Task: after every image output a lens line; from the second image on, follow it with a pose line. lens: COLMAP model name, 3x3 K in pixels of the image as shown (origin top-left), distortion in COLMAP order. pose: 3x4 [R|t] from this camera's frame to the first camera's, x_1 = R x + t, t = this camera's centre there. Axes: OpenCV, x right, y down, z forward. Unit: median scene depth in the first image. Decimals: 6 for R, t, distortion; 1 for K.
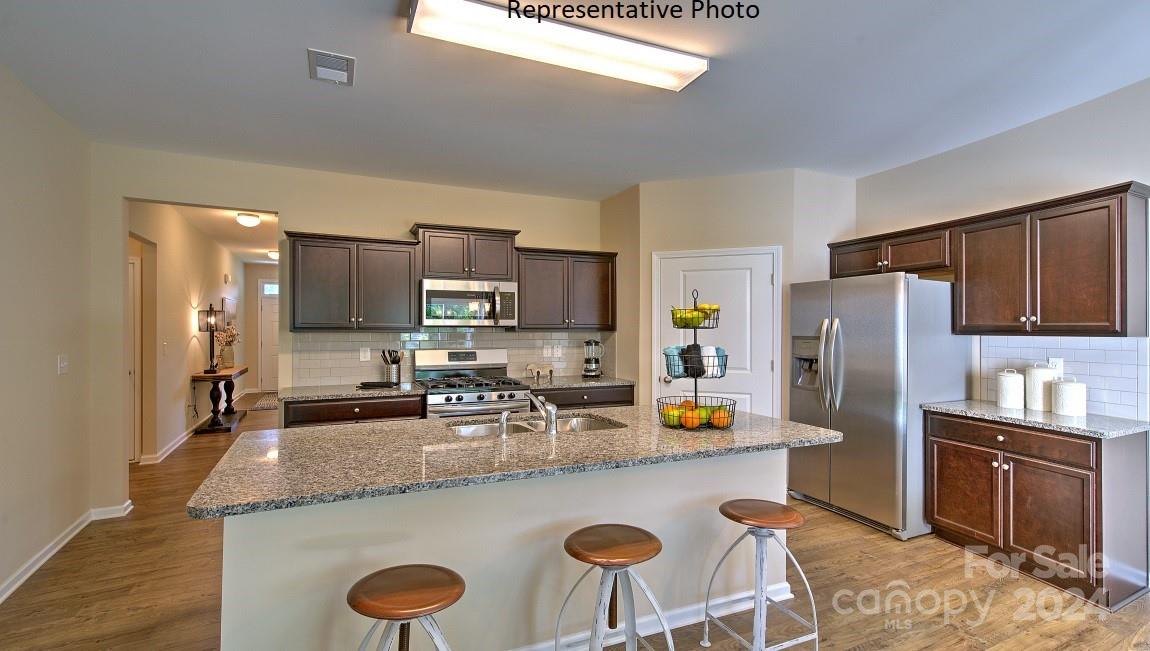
lens RADIAL K [[523.9, 0, 585.0], [0, 523.9, 326.1], [0, 0, 1]] dist [-0.003017, -0.000283]
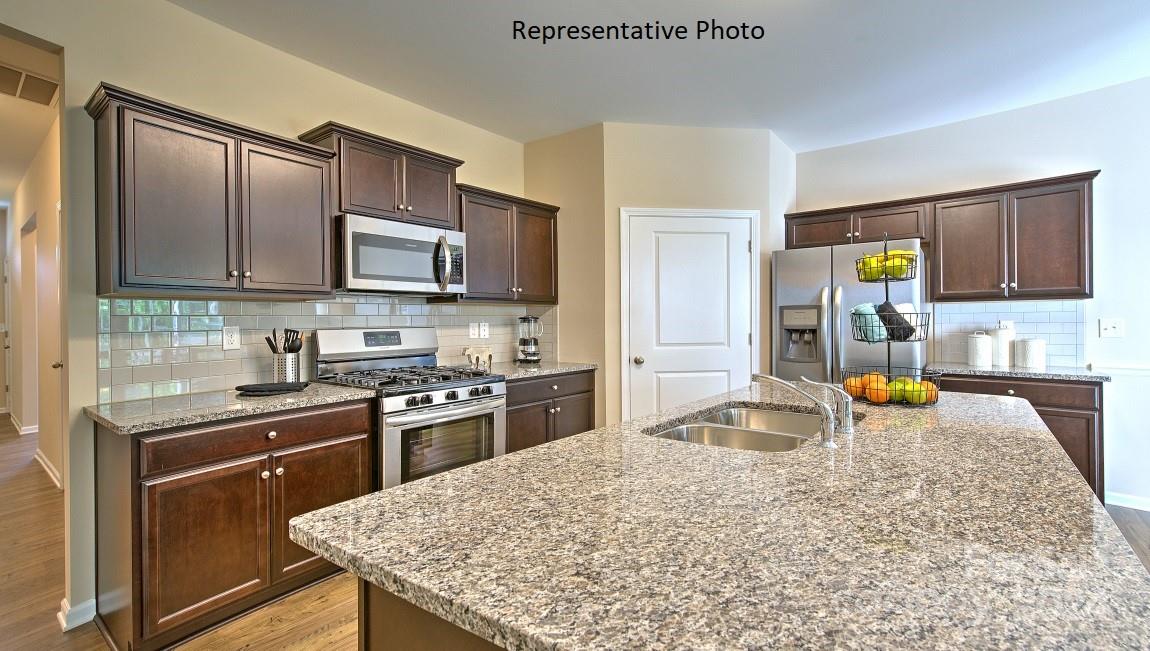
lens RADIAL K [[536.6, 0, 578.4], [0, 536.6, 321.5], [0, 0, 1]] dist [-0.025477, 0.006117]
pose [[0.879860, -0.010917, 0.475108, -0.361442], [0.006391, 0.999918, 0.011140, 0.031959], [-0.475190, -0.006765, 0.879857, 0.300650]]
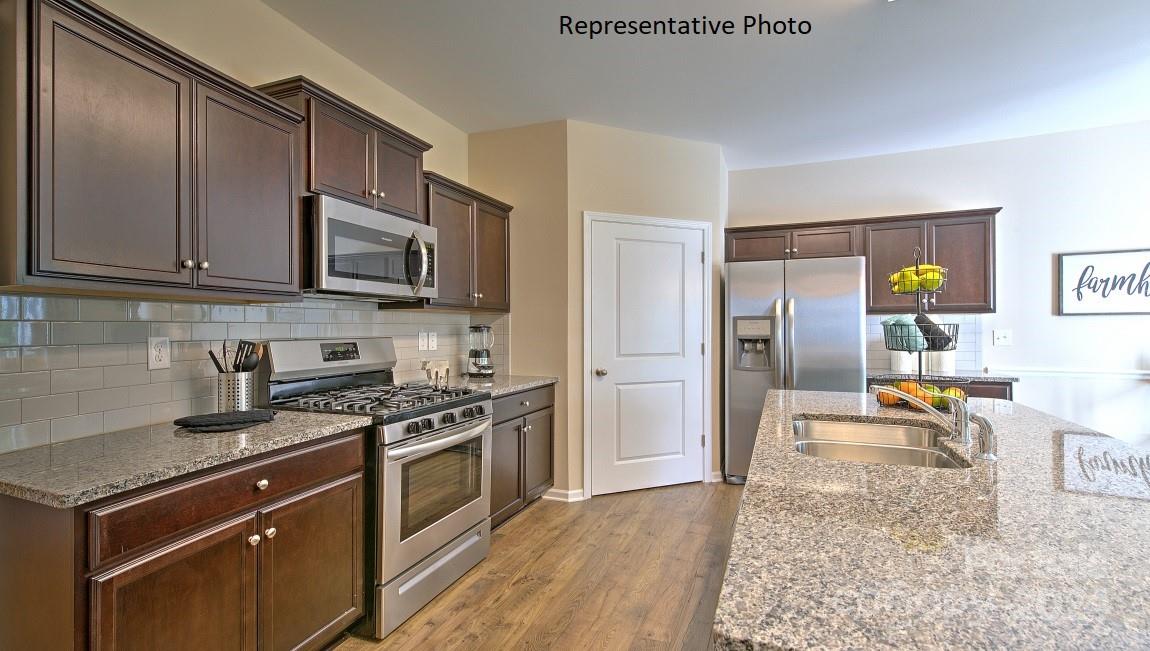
lens RADIAL K [[536.6, 0, 576.7], [0, 536.6, 325.0], [0, 0, 1]] dist [-0.025477, 0.006117]
pose [[0.712492, -0.001072, 0.701679, -0.479425], [0.002013, 0.999998, -0.000516, 0.032849], [-0.701677, 0.001780, 0.712493, 0.461341]]
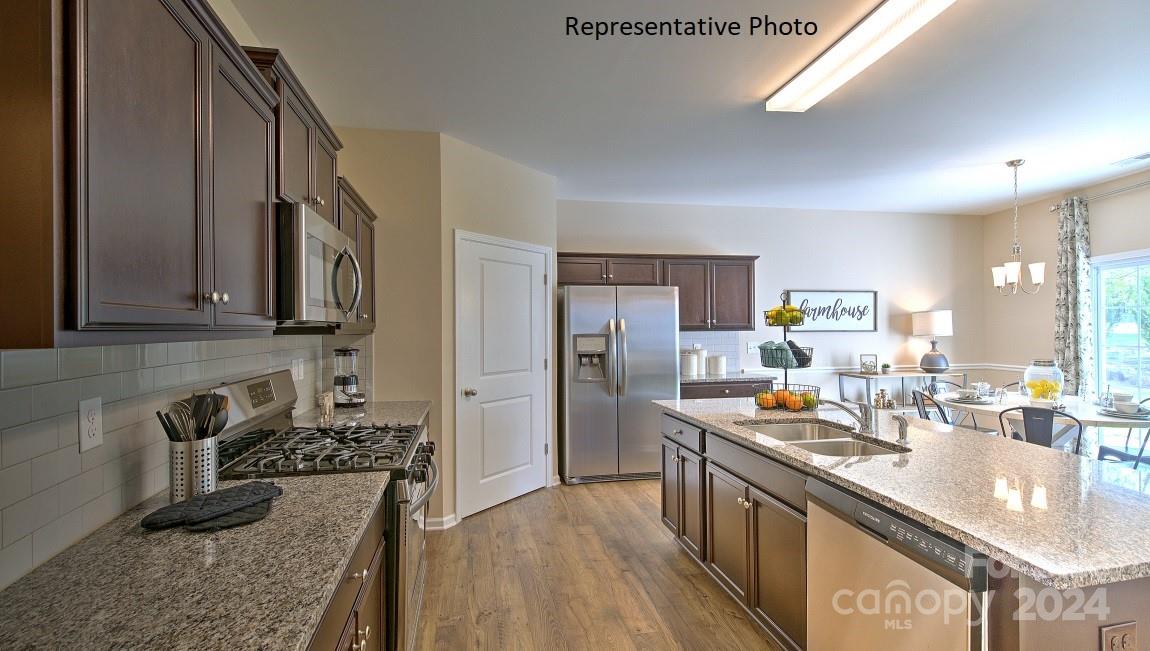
lens RADIAL K [[536.6, 0, 570.3], [0, 536.6, 332.1], [0, 0, 1]] dist [-0.025477, 0.006117]
pose [[0.272212, -0.012942, 0.962150, -0.628746], [-0.001702, 0.999902, 0.013932, -0.001422], [-0.962236, -0.005430, 0.272163, 0.672475]]
